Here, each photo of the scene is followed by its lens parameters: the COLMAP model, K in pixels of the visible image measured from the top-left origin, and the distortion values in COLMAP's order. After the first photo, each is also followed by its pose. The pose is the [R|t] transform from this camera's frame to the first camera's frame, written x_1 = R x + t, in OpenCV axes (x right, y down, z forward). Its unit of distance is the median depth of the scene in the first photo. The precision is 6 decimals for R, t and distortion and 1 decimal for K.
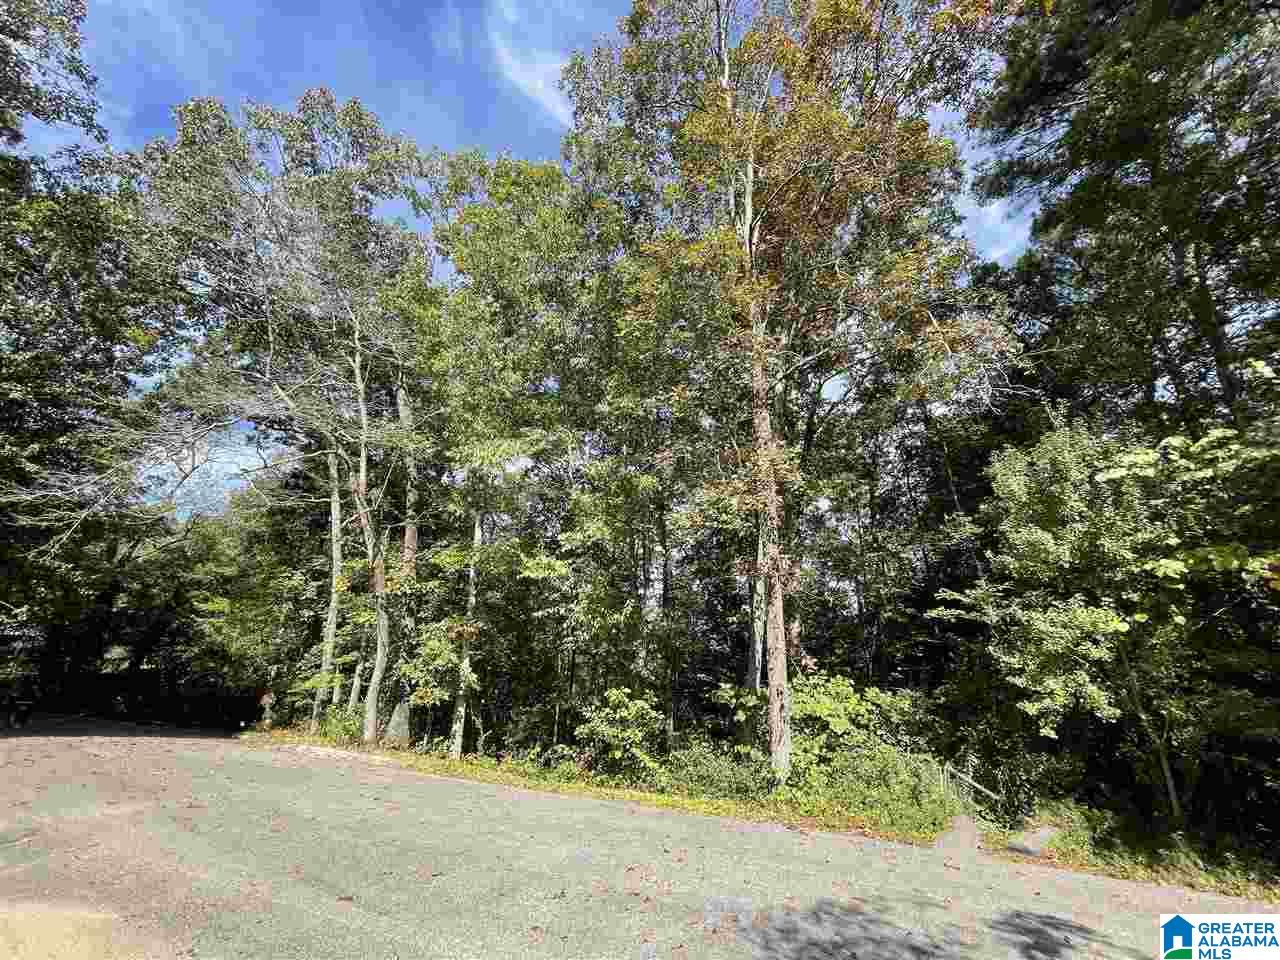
lens RADIAL K [[512.5, 0, 635.5], [0, 512.5, 494.8], [0, 0, 1]] dist [-0.006478, -0.000040]
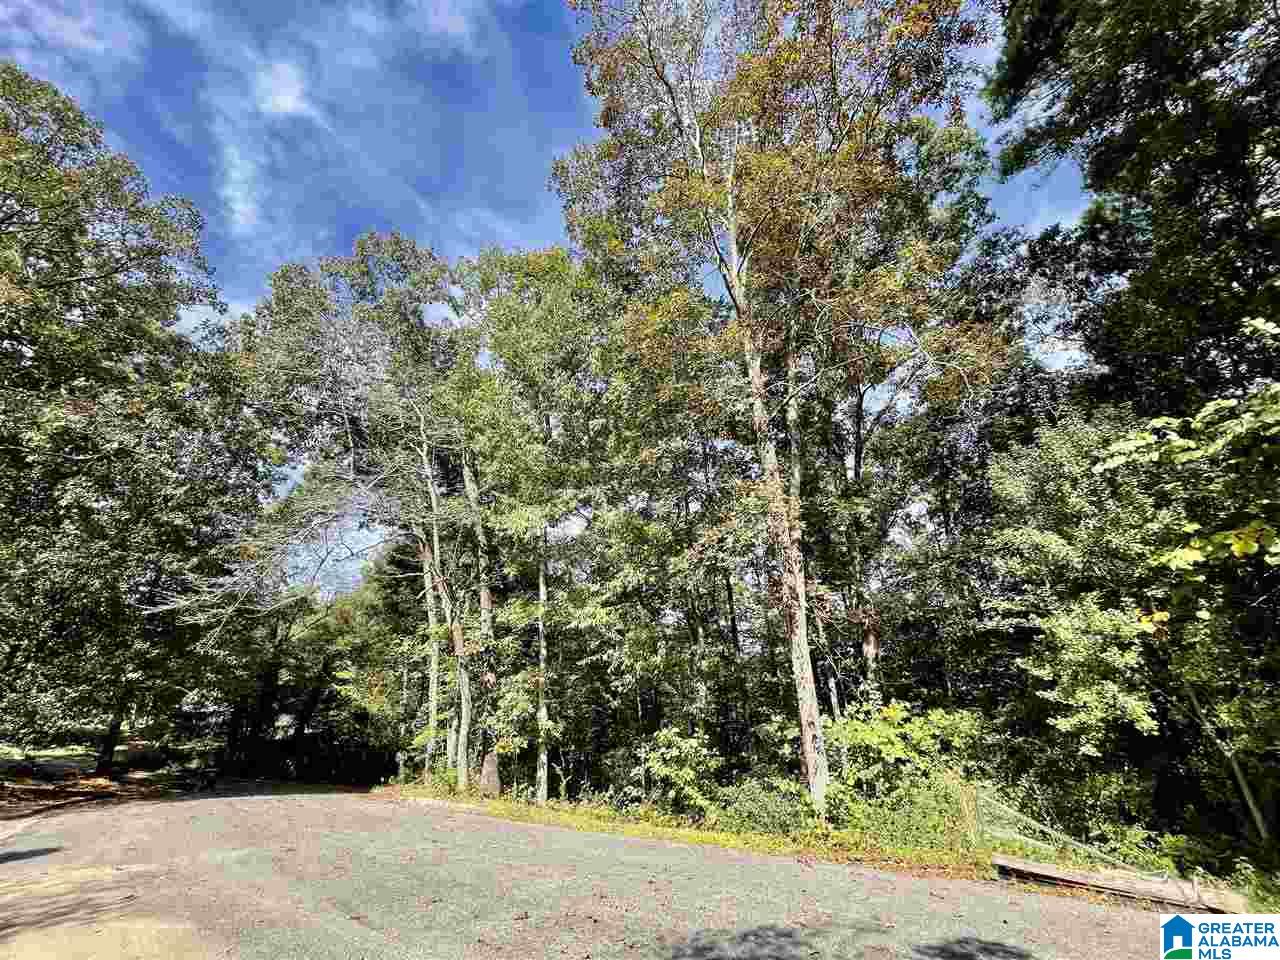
lens RADIAL K [[512.5, 0, 635.5], [0, 512.5, 494.8], [0, 0, 1]] dist [-0.006478, -0.000040]
pose [[0.973323, -0.143452, -0.179063, 0.141288], [0.131655, 0.988364, -0.076177, -0.015663], [0.187907, 0.050570, 0.980884, -0.045791]]
